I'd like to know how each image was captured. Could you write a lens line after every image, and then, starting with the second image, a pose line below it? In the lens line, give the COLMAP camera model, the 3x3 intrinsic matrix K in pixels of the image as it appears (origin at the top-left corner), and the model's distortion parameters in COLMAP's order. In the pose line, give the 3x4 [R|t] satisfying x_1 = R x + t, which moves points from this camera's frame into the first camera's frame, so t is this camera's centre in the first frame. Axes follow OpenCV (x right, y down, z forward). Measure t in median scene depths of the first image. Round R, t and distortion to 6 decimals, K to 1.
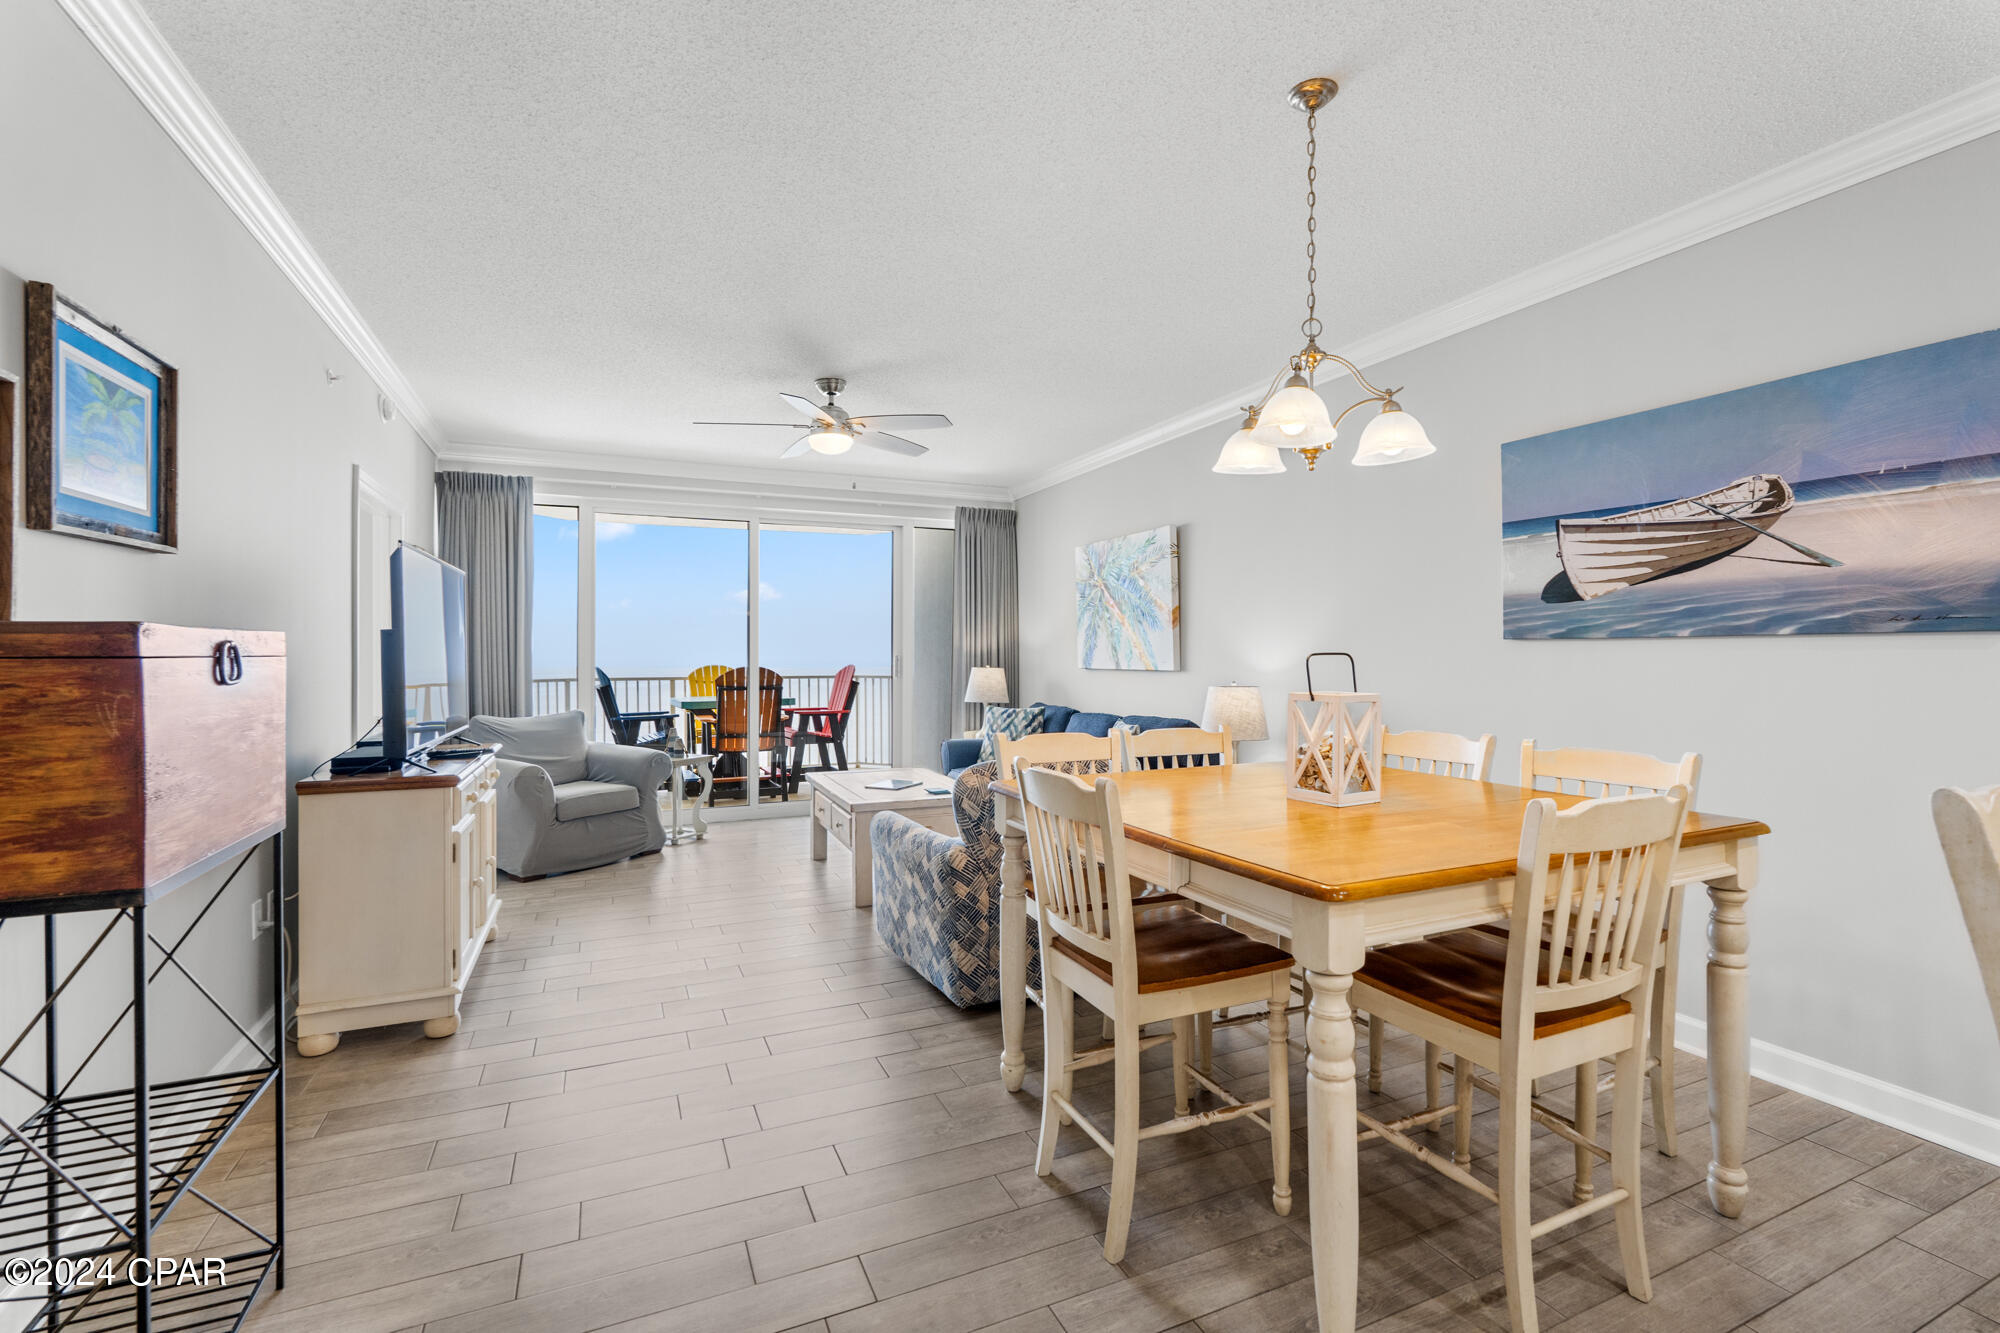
lens RADIAL K [[885.7, 0, 1000.0], [0, 885.7, 649.5], [0, 0, 1]] dist [-0.006633, 0.000579]
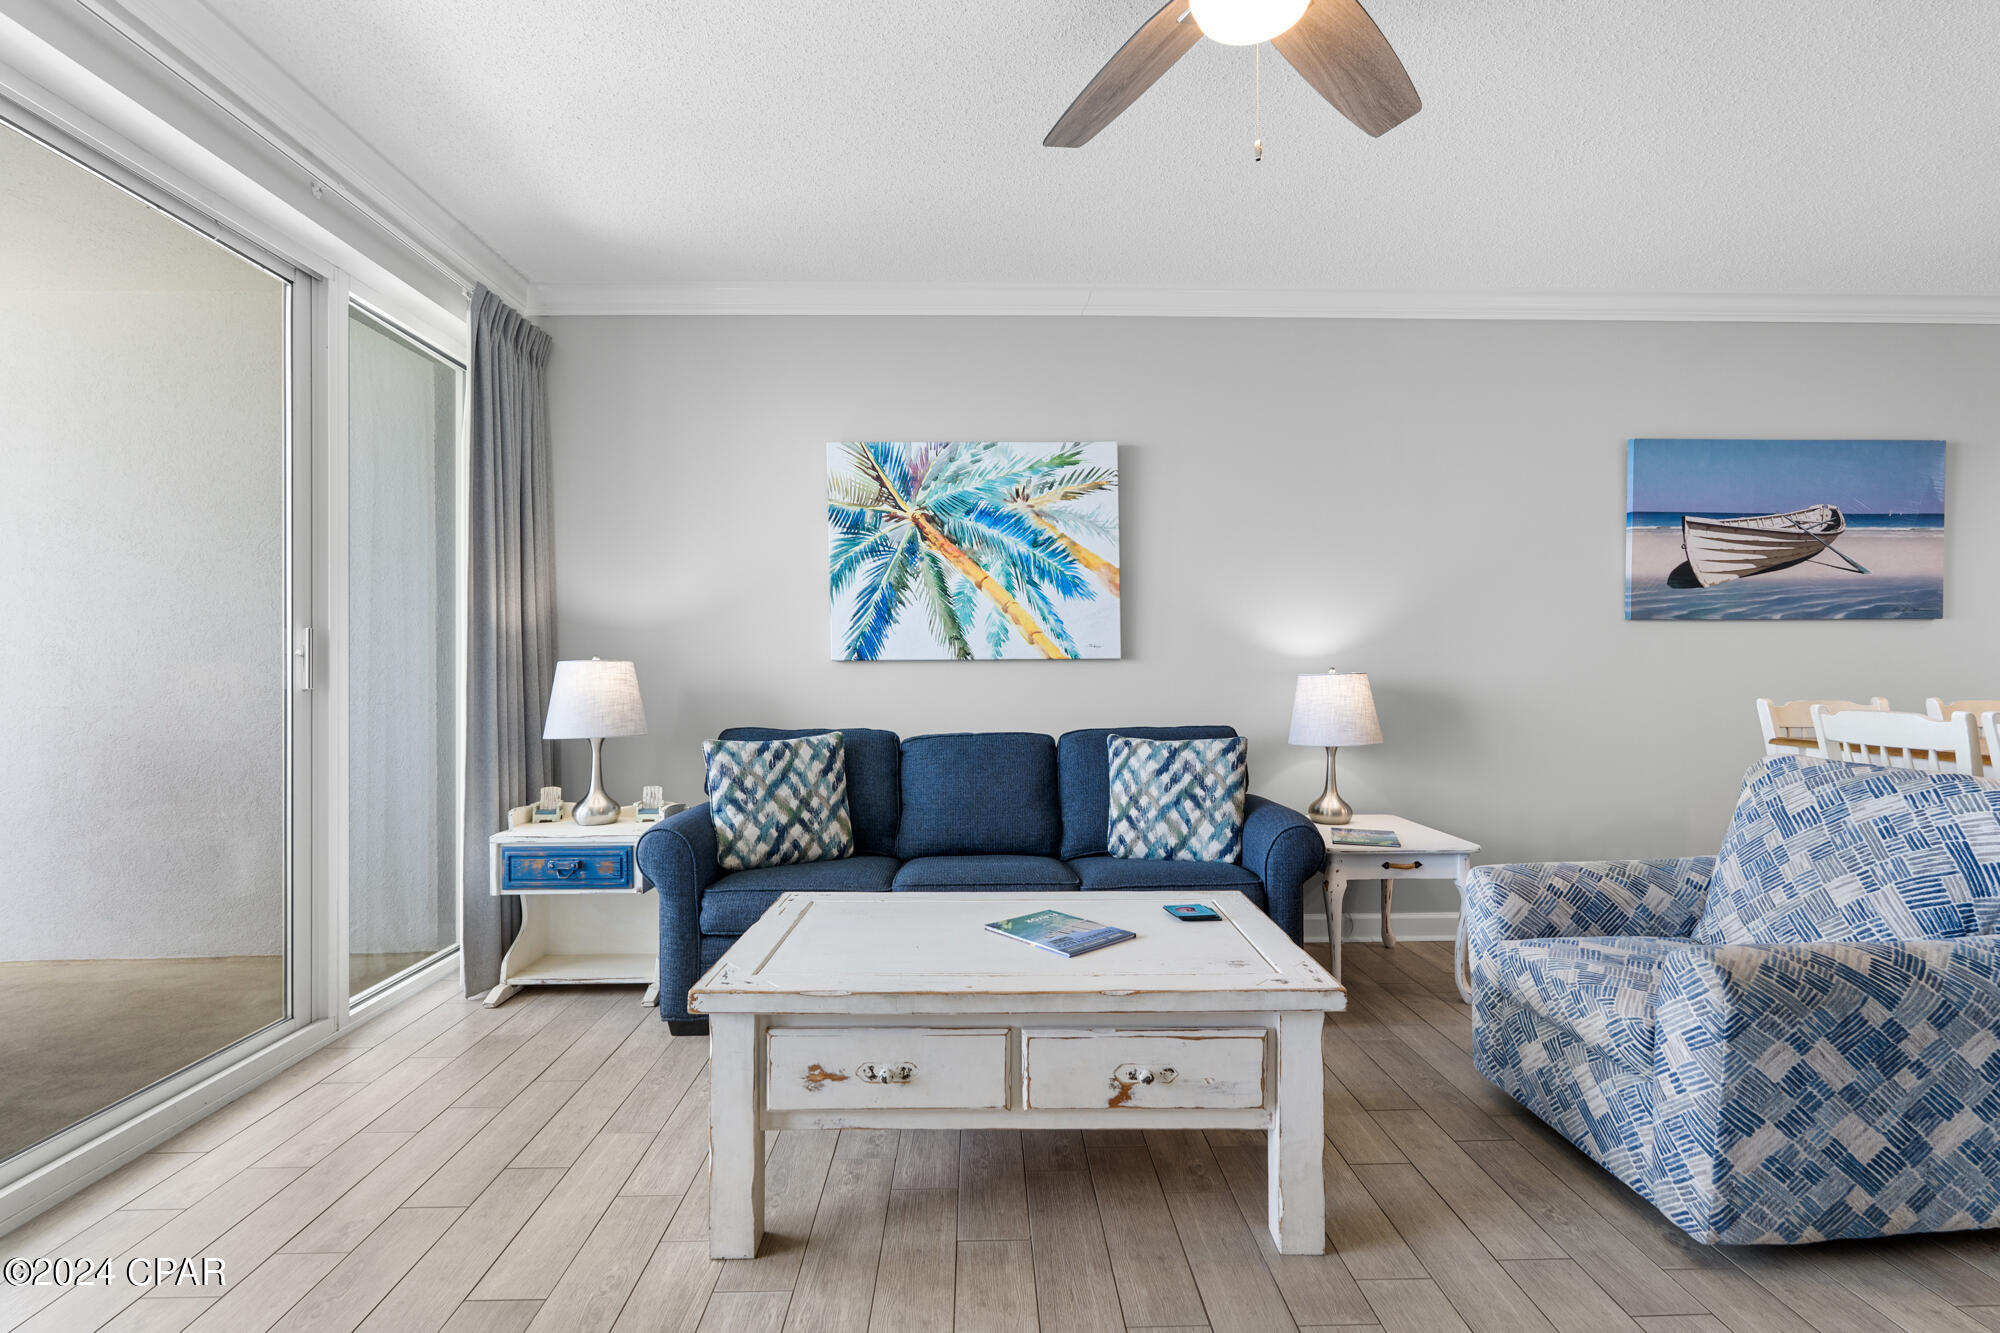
lens RADIAL K [[935.9, 0, 1008.8], [0, 935.9, 672.8], [0, 0, 1]] dist [-0.006146, -0.000447]
pose [[0.382344, -0.004866, 0.924007, -0.581546], [-0.000792, 0.999984, 0.005593, 0.035985], [-0.924020, -0.002870, 0.382334, 0.944815]]
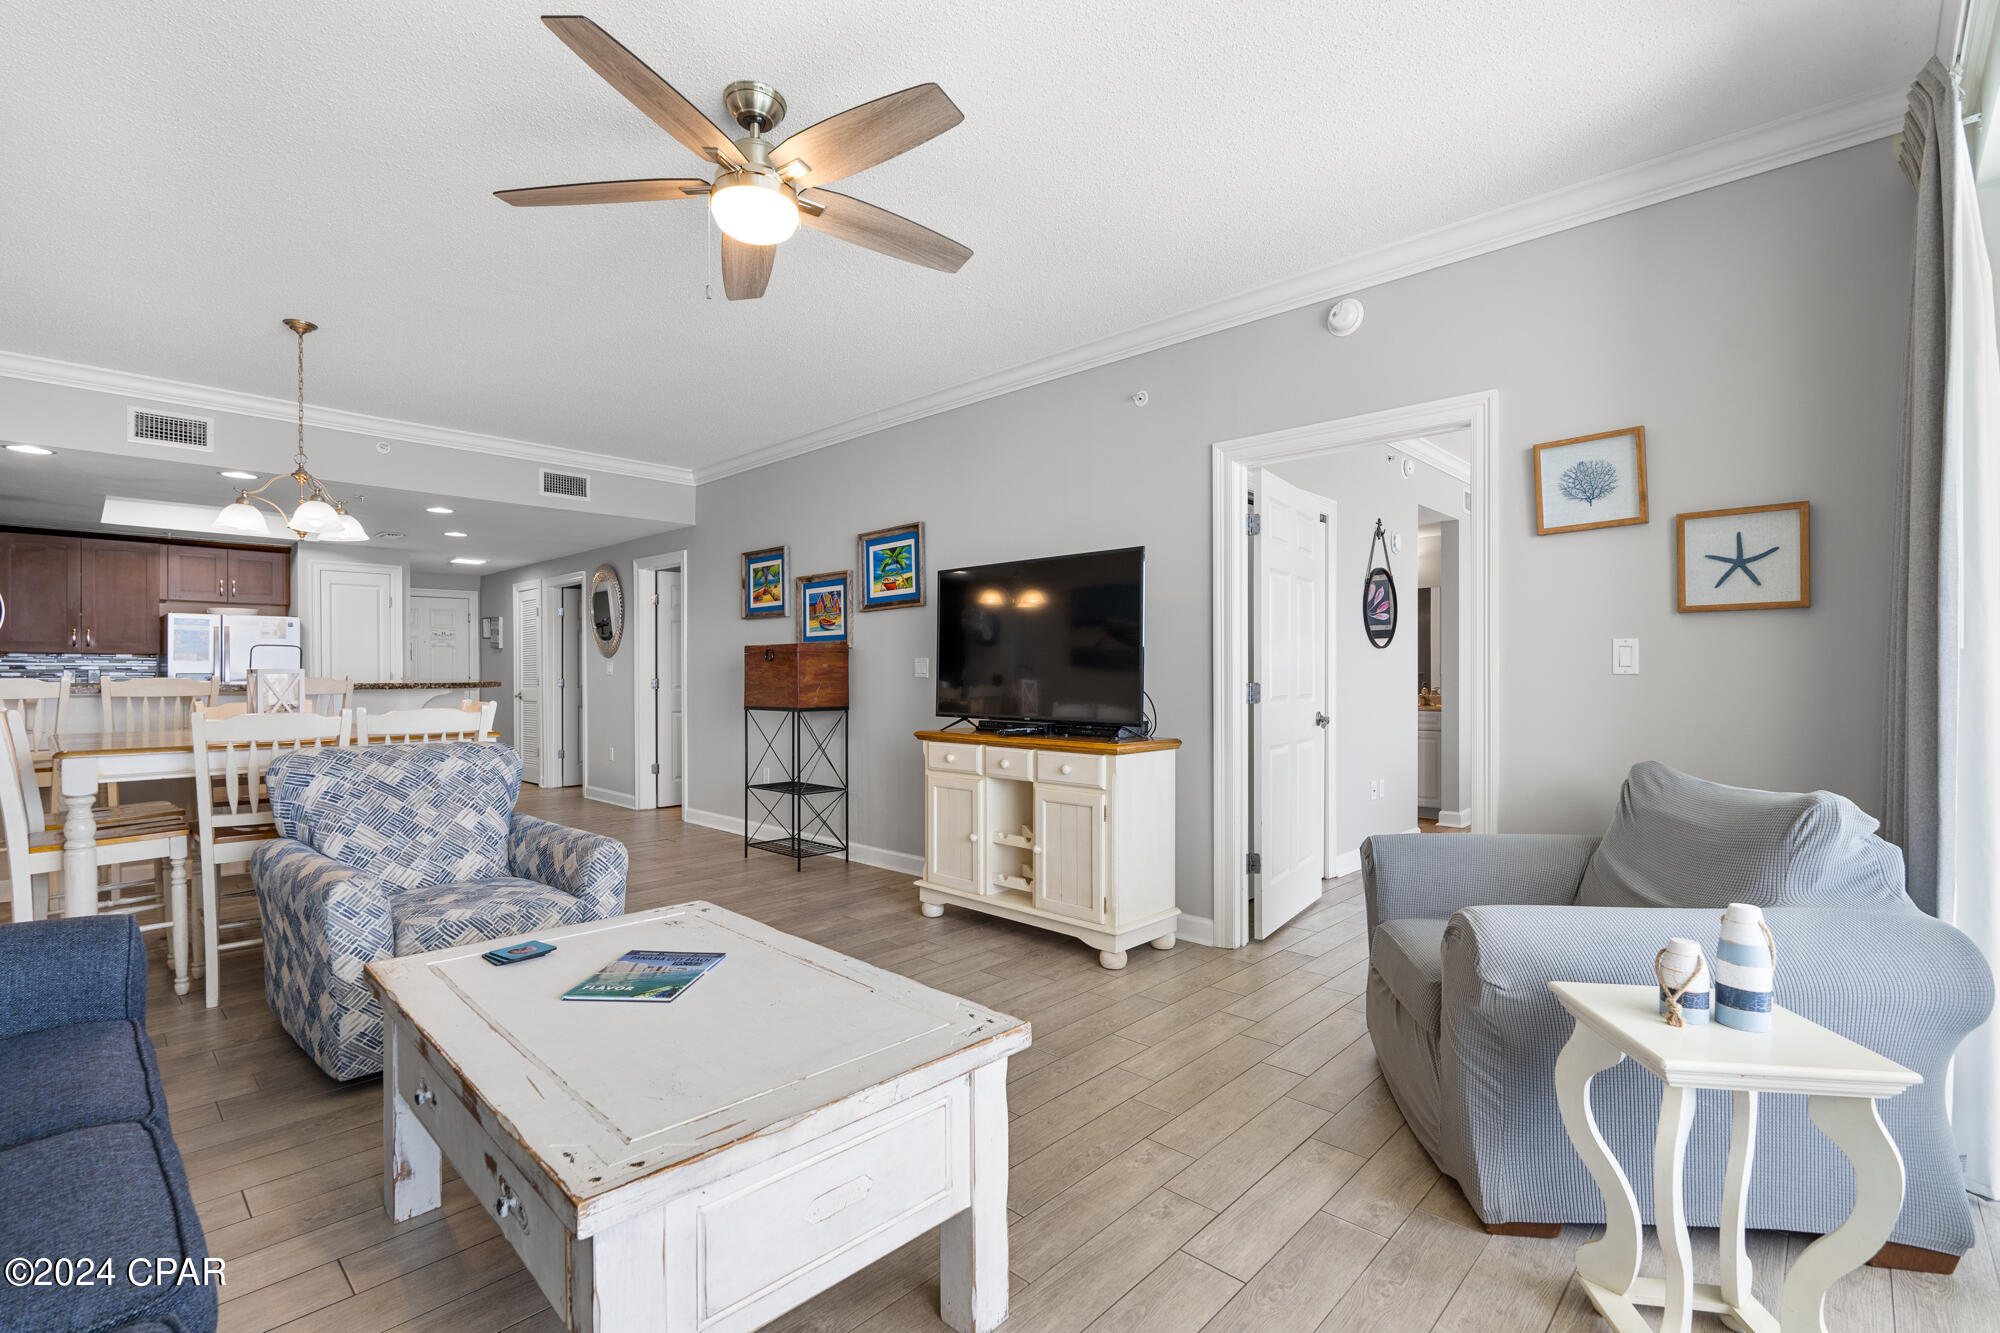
lens RADIAL K [[885.7, 0, 987.5], [0, 885.7, 670.4], [0, 0, 1]] dist [-0.006633, 0.000579]
pose [[-0.929140, 0.003871, -0.369709, -0.128623], [0.005173, 0.999983, -0.002530, 0.031582], [0.369693, -0.004264, -0.929144, 1.537549]]
